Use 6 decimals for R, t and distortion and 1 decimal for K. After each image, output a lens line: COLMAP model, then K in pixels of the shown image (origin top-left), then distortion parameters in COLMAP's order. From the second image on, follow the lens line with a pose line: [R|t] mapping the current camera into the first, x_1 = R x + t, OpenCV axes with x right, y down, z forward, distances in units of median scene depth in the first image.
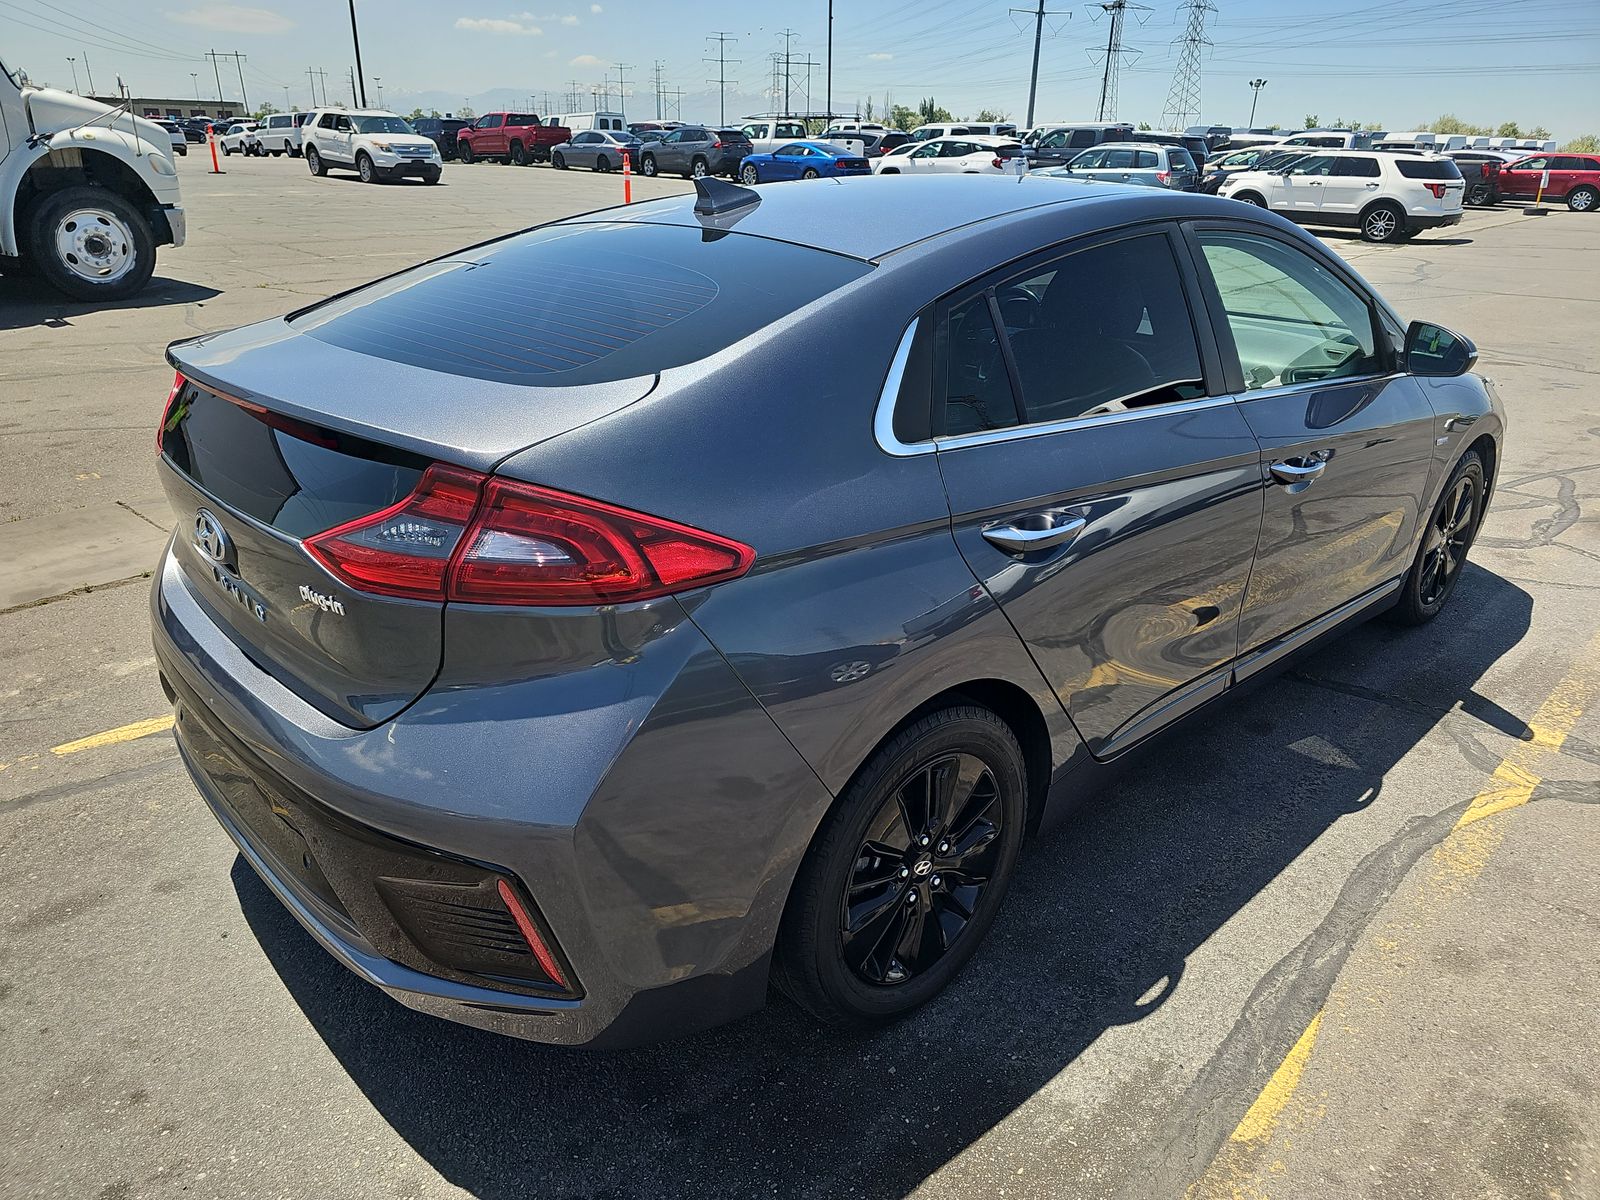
lens RADIAL K [[1078.4, 0, 798.0], [0, 1078.4, 602.6], [0, 0, 1]] dist [0.011827, -0.009791]
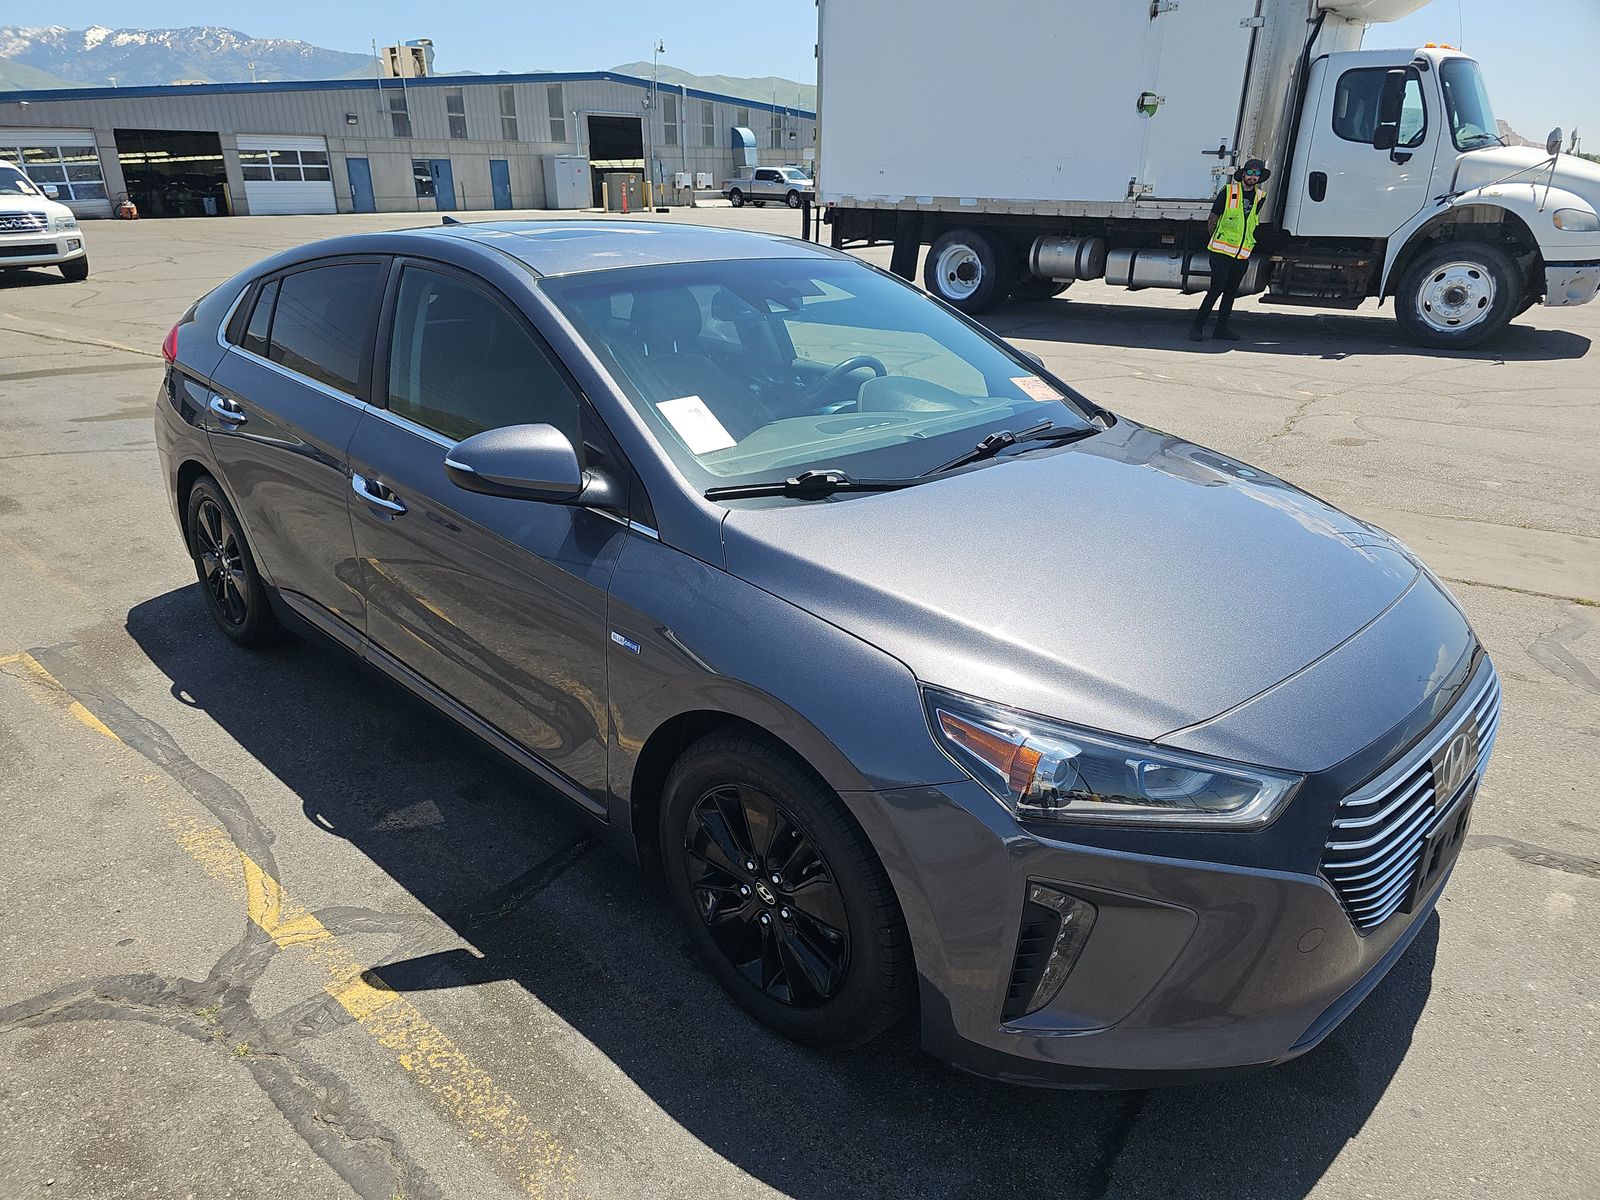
lens RADIAL K [[1078.4, 0, 792.8], [0, 1078.4, 602.6], [0, 0, 1]] dist [0.011827, -0.009791]
pose [[0.028465, 0.330276, -0.943455, 0.428328], [-0.372117, 0.879501, 0.296660, -0.142083], [0.927749, 0.342631, 0.147937, 0.353220]]
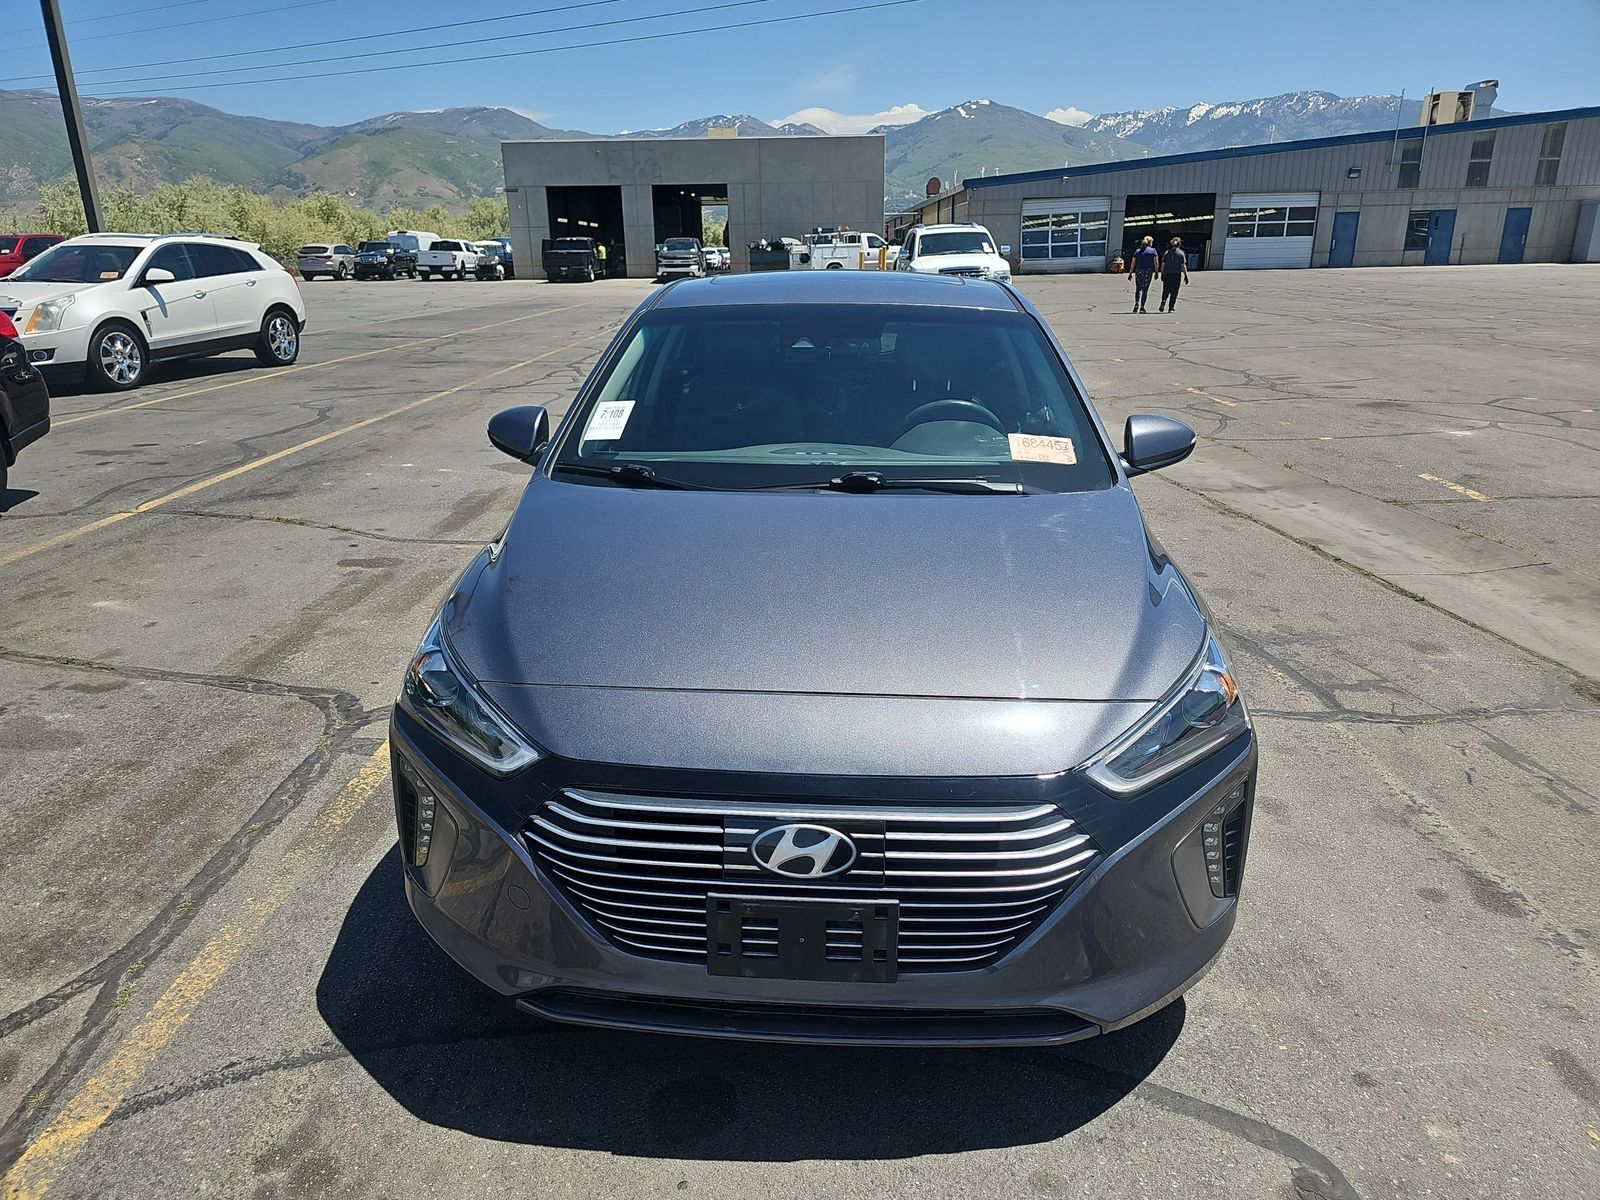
lens RADIAL K [[1078.4, 0, 790.5], [0, 1078.4, 598.8], [0, 0, 1]] dist [0.011827, -0.009791]
pose [[-0.739521, 0.188708, -0.646141, 0.359201], [-0.257360, 0.807707, 0.530448, -0.247272], [0.621992, 0.558568, -0.548751, 0.610988]]
